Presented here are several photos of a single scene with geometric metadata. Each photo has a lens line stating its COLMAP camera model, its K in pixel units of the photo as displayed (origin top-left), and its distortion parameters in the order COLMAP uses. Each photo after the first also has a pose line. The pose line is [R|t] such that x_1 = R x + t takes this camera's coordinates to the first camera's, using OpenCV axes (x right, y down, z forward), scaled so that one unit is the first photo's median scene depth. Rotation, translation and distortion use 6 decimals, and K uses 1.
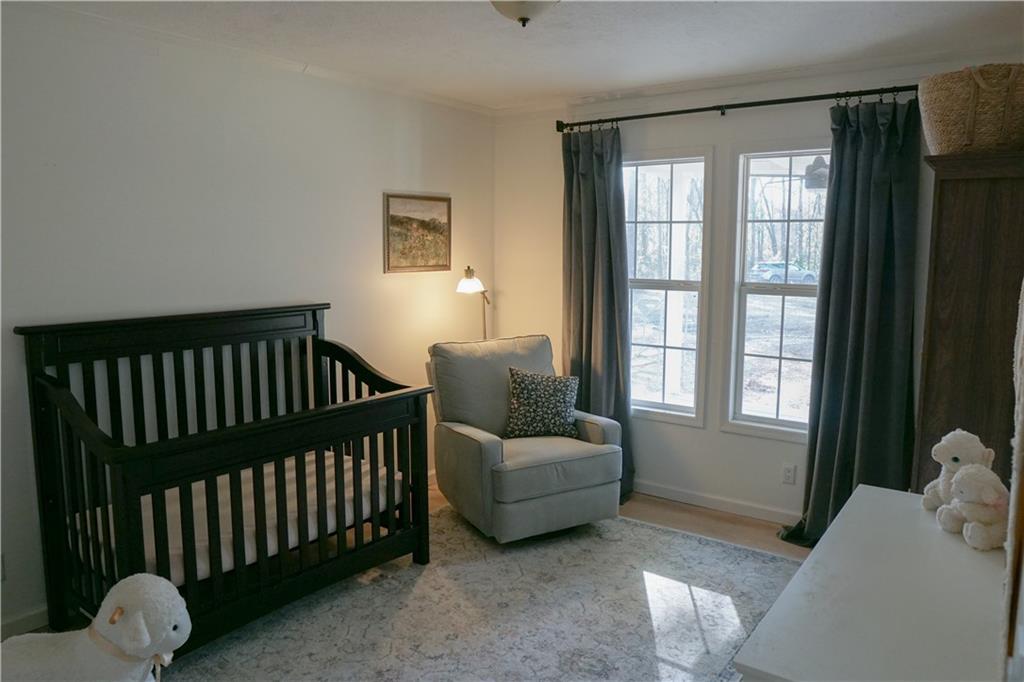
lens RADIAL K [[749.4, 0, 498.4], [0, 749.4, 330.5], [0, 0, 1]] dist [-0.123700, 0.074525]
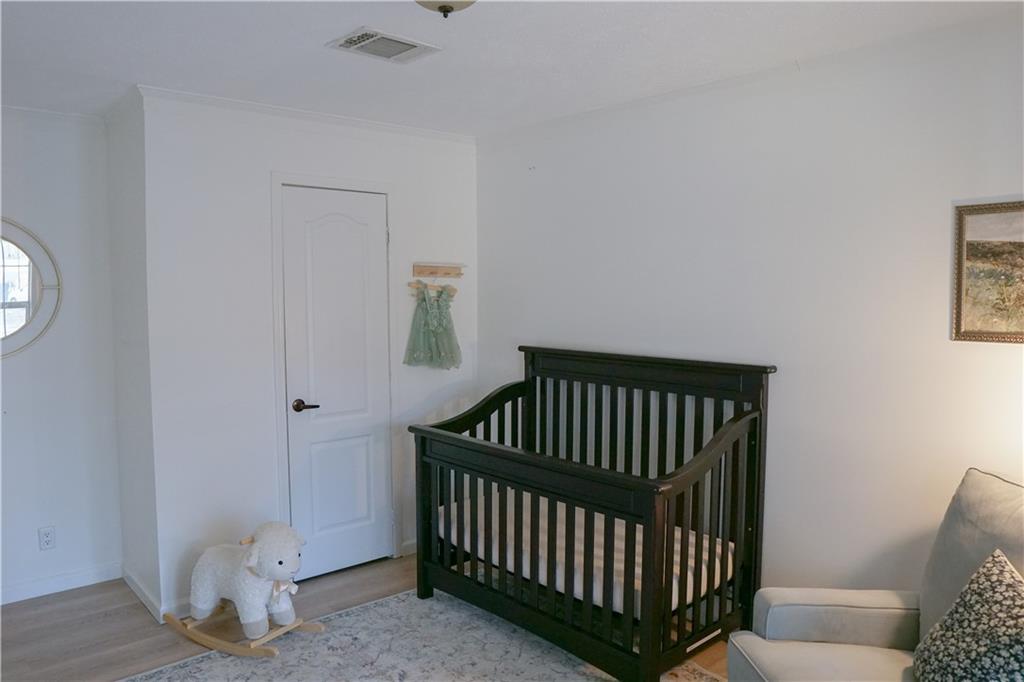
lens RADIAL K [[749.4, 0, 498.4], [0, 749.4, 330.5], [0, 0, 1]] dist [-0.123700, 0.074525]
pose [[-0.237959, 0.040861, -0.970415, 0.499036], [-0.118702, 0.990402, 0.070810, -0.082668], [0.963995, 0.132040, -0.230824, 0.788234]]
